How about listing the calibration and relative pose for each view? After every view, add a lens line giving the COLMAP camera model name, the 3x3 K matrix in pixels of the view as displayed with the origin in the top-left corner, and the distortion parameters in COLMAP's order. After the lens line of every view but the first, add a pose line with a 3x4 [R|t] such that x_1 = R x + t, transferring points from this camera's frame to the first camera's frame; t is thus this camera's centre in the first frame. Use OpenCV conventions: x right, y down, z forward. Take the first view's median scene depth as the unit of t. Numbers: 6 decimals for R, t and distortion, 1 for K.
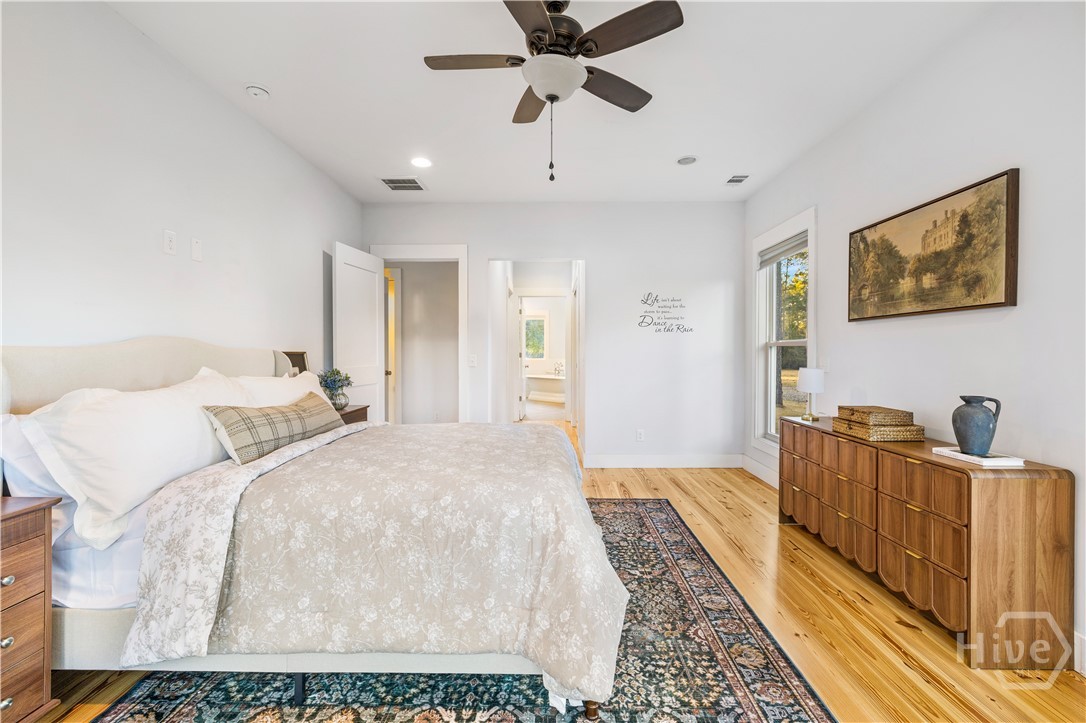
lens RADIAL K [[472.1, 0, 542.2], [0, 472.1, 352.2], [0, 0, 1]] dist [-0.000219, -0.000012]
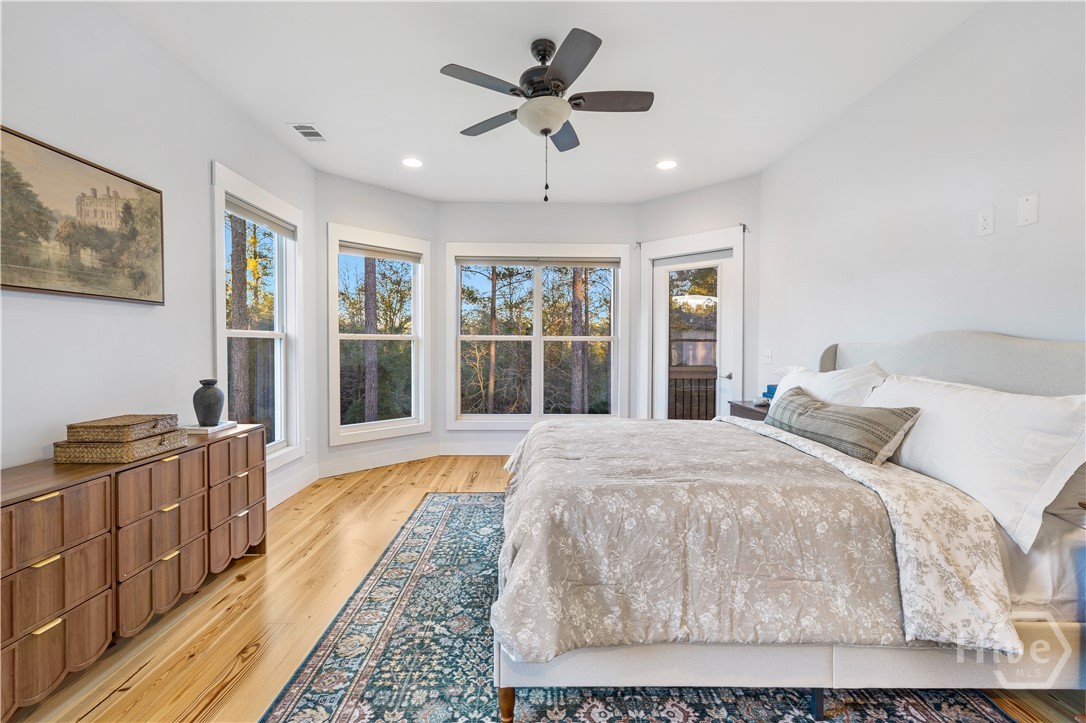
lens RADIAL K [[472.1, 0, 542.2], [0, 472.1, 352.2], [0, 0, 1]] dist [-0.000219, -0.000012]
pose [[-0.999248, -0.002886, -0.038663, 0.064485], [-0.003546, 0.999849, 0.016991, -0.004026], [0.038608, 0.017116, -0.999108, 1.894197]]
